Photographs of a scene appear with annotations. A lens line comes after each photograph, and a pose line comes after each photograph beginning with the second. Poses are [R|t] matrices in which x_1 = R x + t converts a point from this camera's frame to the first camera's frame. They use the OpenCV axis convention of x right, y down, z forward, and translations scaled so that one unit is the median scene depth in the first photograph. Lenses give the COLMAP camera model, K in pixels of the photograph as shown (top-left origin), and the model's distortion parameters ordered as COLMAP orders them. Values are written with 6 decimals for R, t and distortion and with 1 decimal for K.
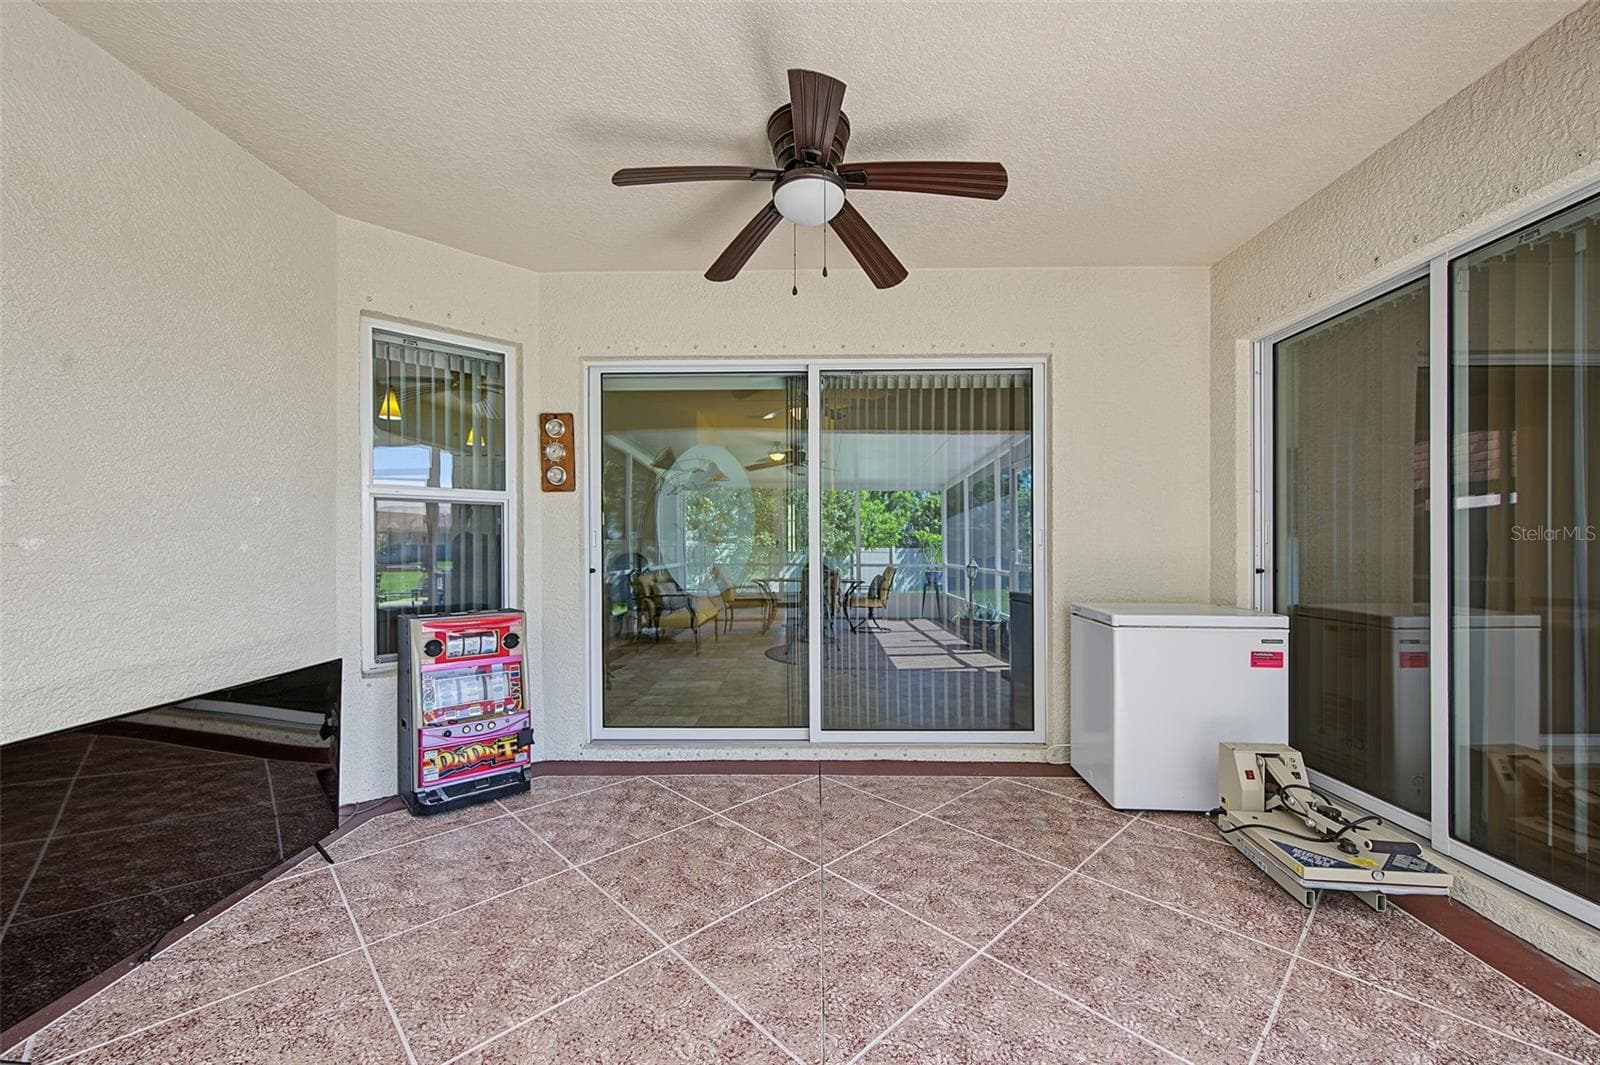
lens RADIAL K [[633.6, 0, 800.7], [0, 633.6, 537.1], [0, 0, 1]] dist [0.000889, 0.000028]
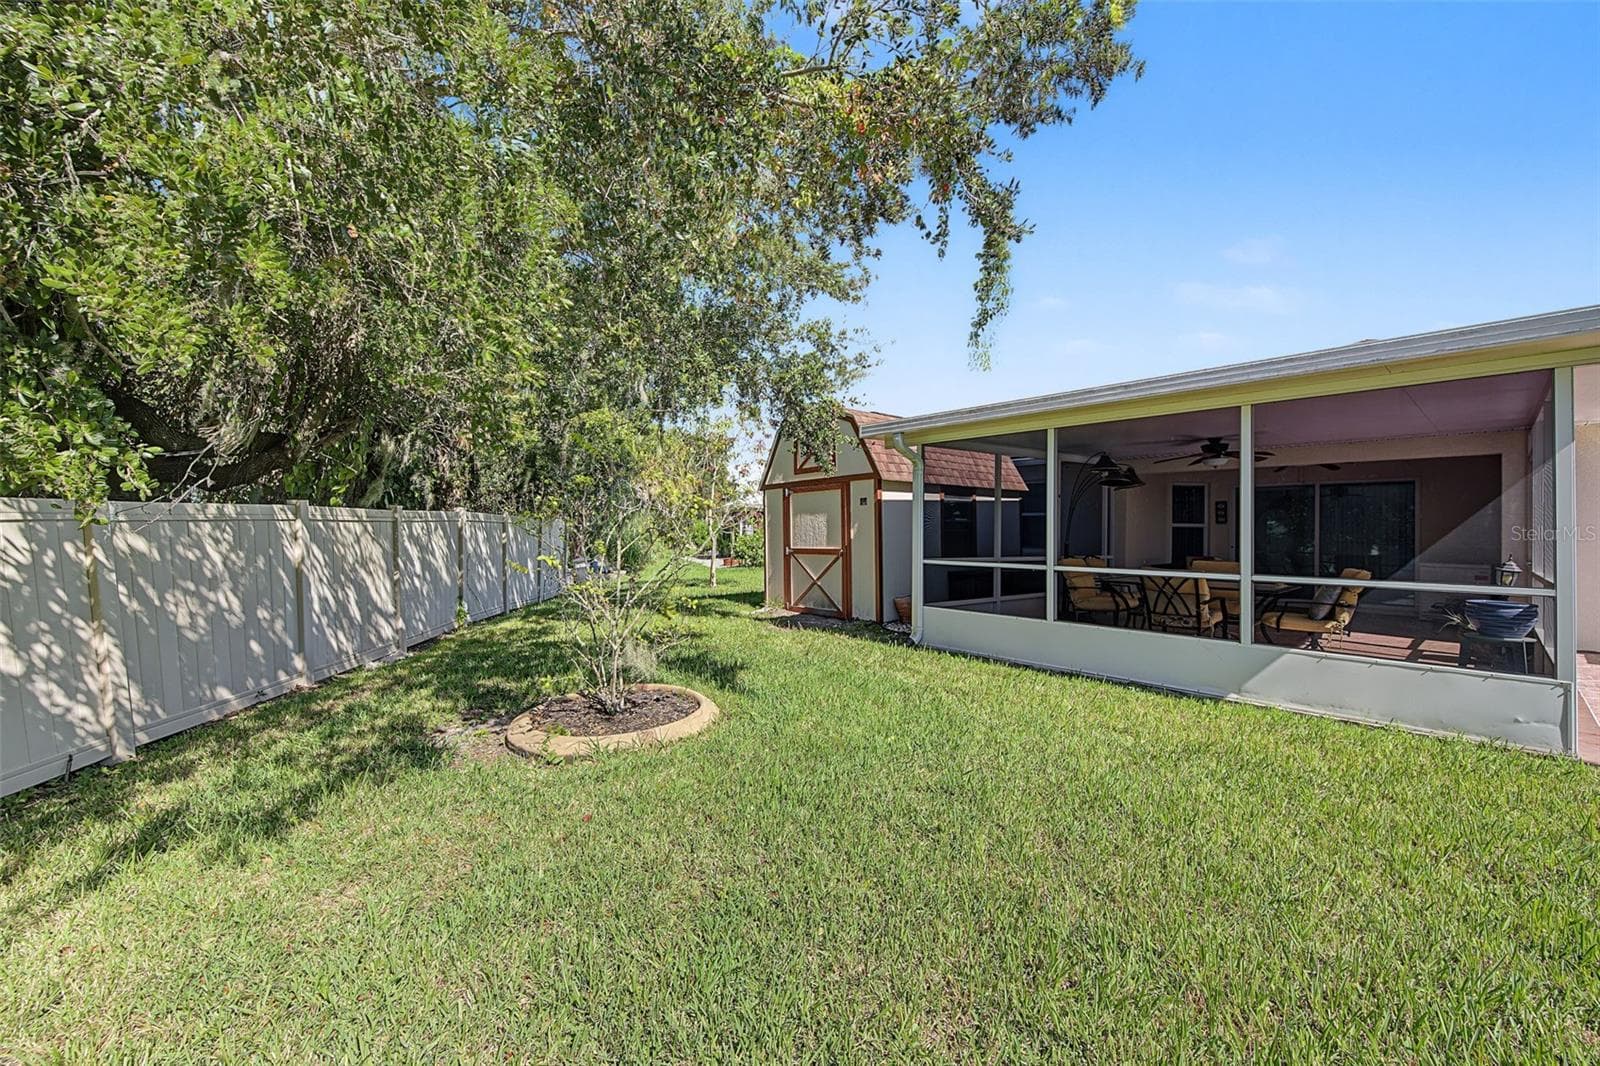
lens RADIAL K [[633.6, 0, 800.2], [0, 633.6, 530.0], [0, 0, 1]] dist [0.000889, 0.000028]
pose [[0.727549, 0.002736, -0.686051, 0.325150], [-0.001525, 0.999996, 0.002372, -0.042589], [0.686054, -0.000679, 0.727550, -3.145005]]
